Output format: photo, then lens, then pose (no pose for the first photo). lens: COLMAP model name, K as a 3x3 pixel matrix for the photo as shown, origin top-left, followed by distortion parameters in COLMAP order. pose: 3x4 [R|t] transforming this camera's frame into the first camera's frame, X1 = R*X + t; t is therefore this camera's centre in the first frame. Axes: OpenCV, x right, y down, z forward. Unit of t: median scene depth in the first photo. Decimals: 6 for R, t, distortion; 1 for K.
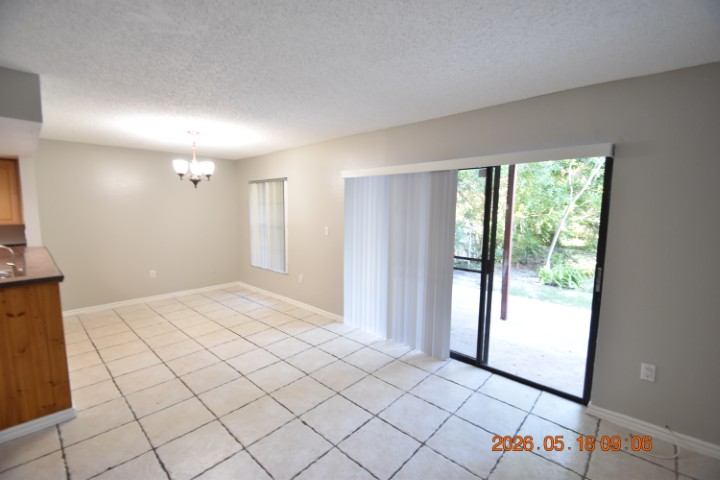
lens RADIAL K [[314.2, 0, 361.5], [0, 314.2, 243.7], [0, 0, 1]] dist [0.002069, -0.004234]
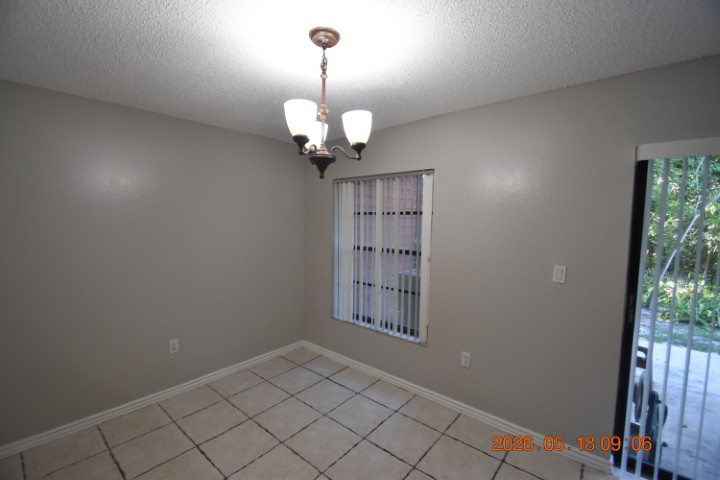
lens RADIAL K [[314.2, 0, 357.2], [0, 314.2, 236.5], [0, 0, 1]] dist [0.002069, -0.004234]
pose [[0.999446, 0.004179, 0.033006, -0.384080], [-0.002105, 0.998035, -0.062622, -0.057459], [-0.033203, 0.062518, 0.997491, 0.460282]]
